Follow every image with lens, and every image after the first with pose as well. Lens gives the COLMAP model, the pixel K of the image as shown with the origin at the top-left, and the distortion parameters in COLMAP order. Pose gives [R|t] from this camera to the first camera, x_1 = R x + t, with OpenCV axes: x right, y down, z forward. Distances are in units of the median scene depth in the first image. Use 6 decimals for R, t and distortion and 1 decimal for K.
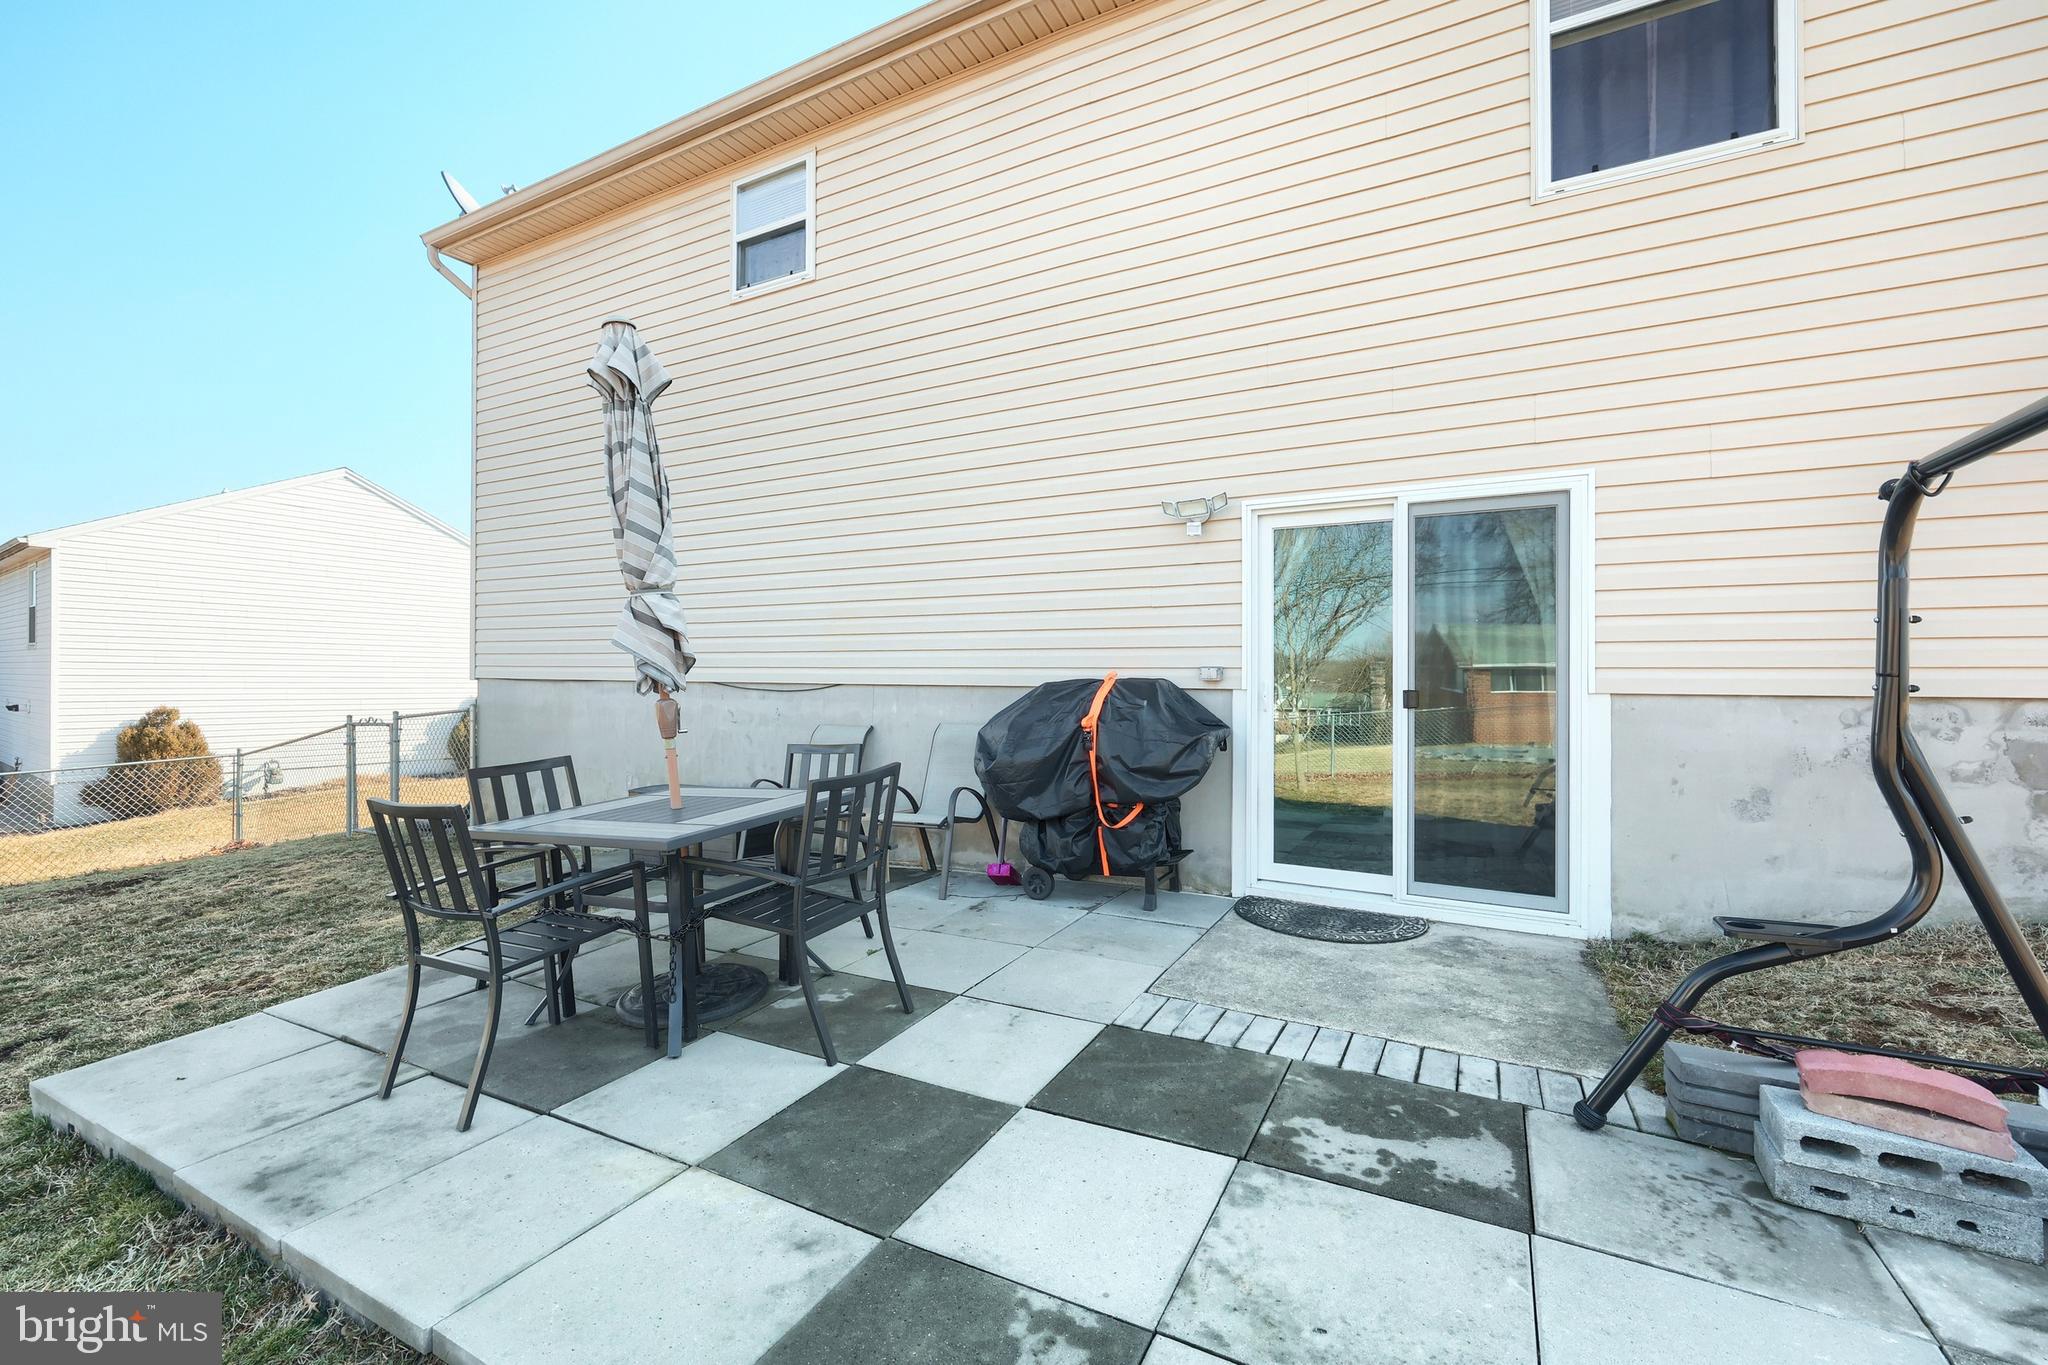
lens RADIAL K [[833.7, 0, 1014.7], [0, 833.7, 685.9], [0, 0, 1]] dist [0.009285, -0.000278]
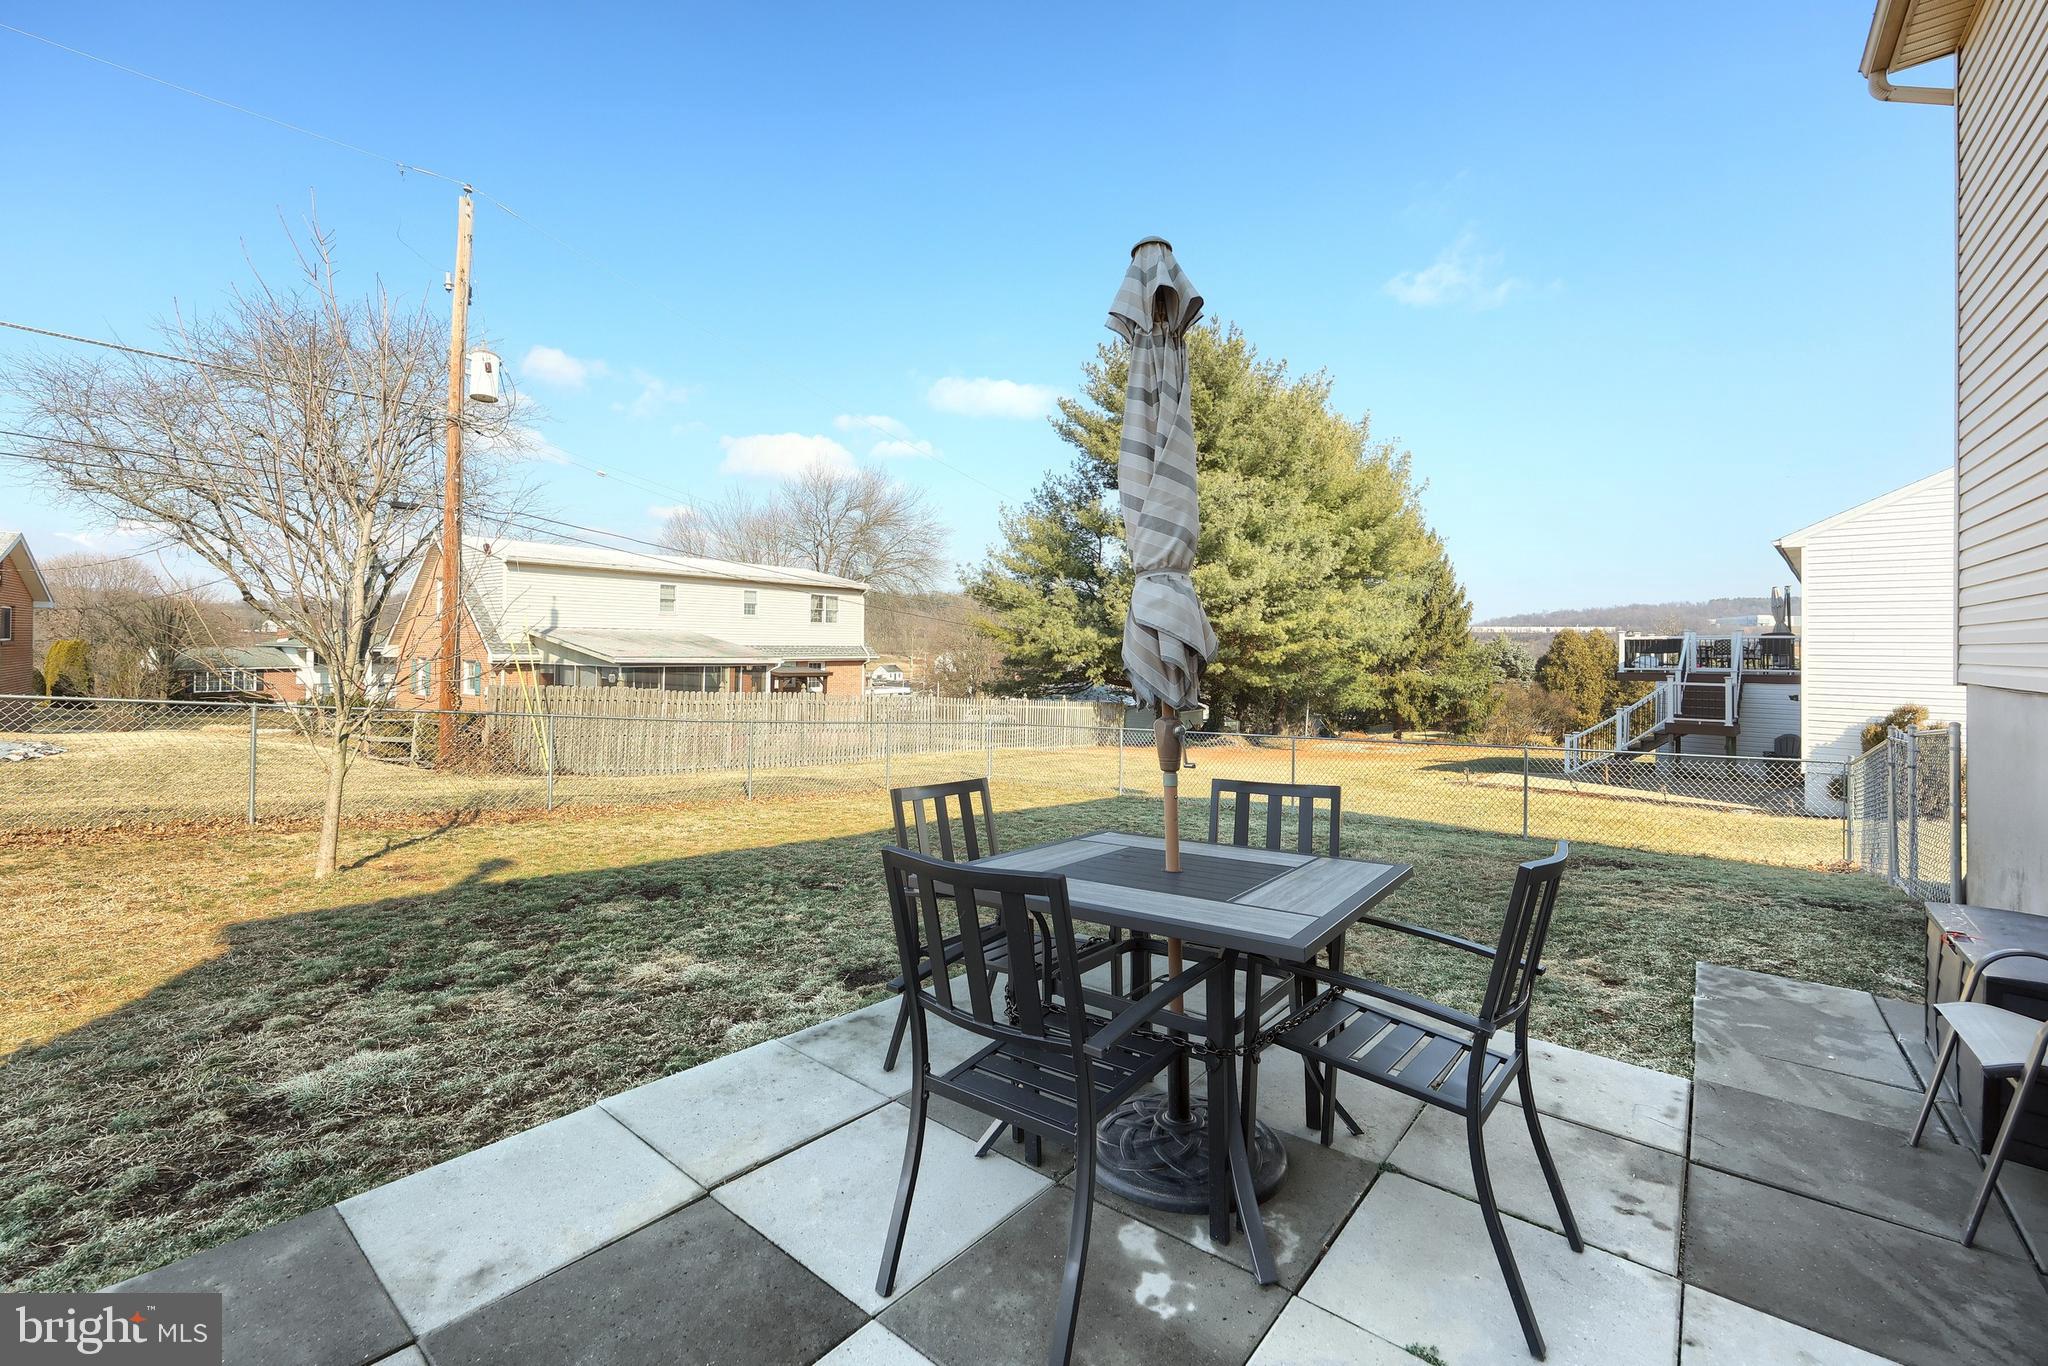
lens RADIAL K [[846.0, 0, 1022.0], [0, 846.0, 648.1], [0, 0, 1]] dist [0.003428, 0.000084]
pose [[-0.192225, -0.010141, -0.981298, 0.253475], [-0.023543, 0.999706, -0.005719, -0.027004], [0.981068, 0.022003, -0.192408, 0.757802]]
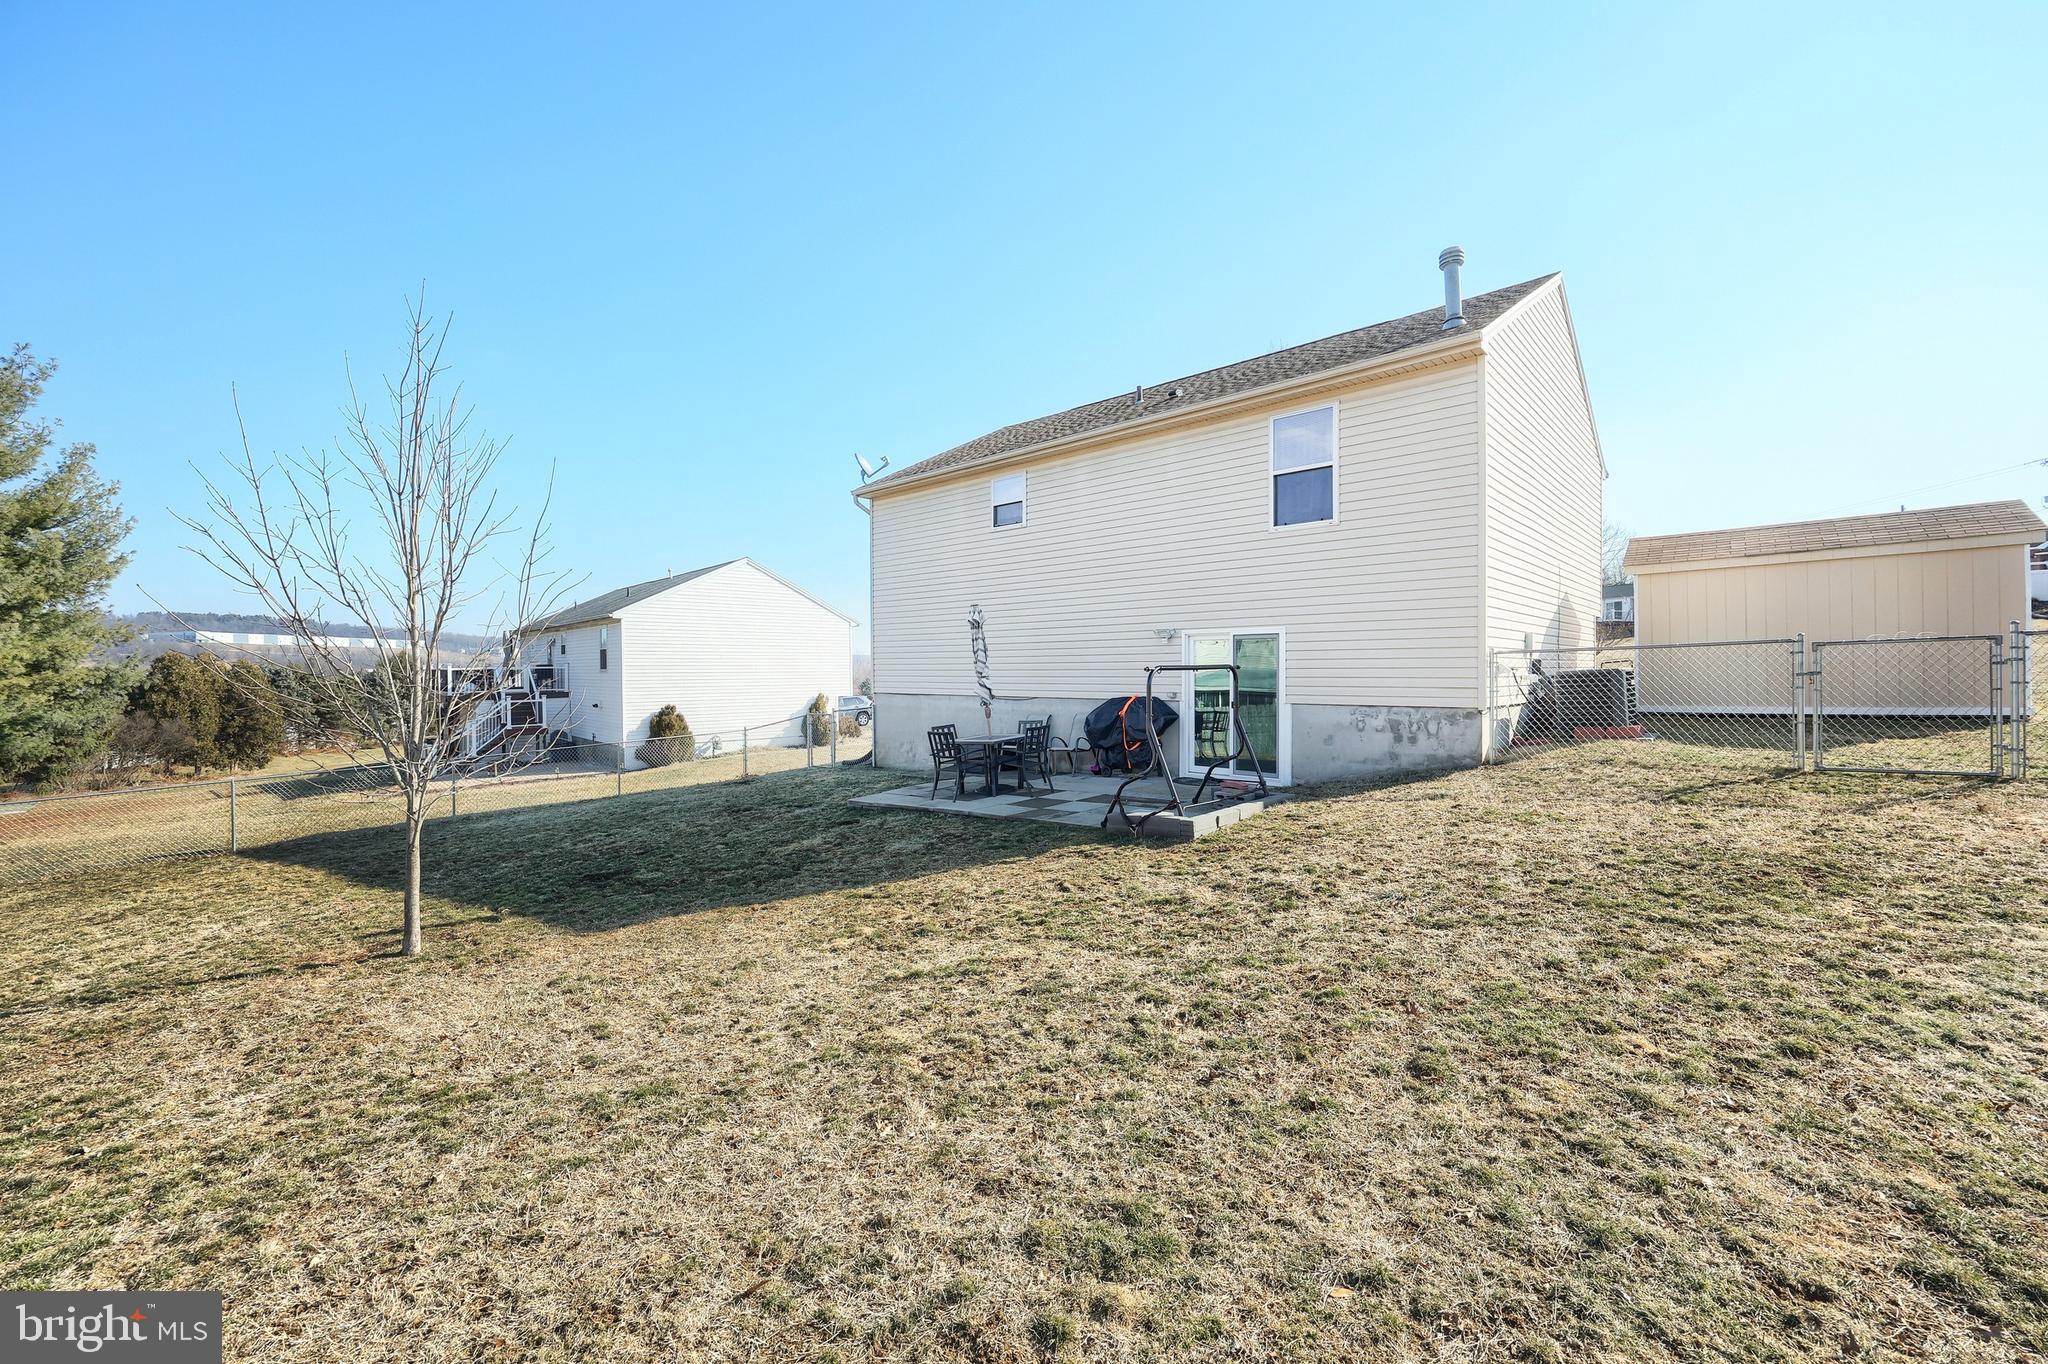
lens RADIAL K [[833.7, 0, 1014.7], [0, 833.7, 685.4], [0, 0, 1]] dist [0.009285, -0.000278]
pose [[0.968206, -0.009885, -0.249958, 0.421733], [0.012790, 0.999868, 0.010000, -0.079633], [0.249826, -0.012879, 0.968205, -1.732313]]
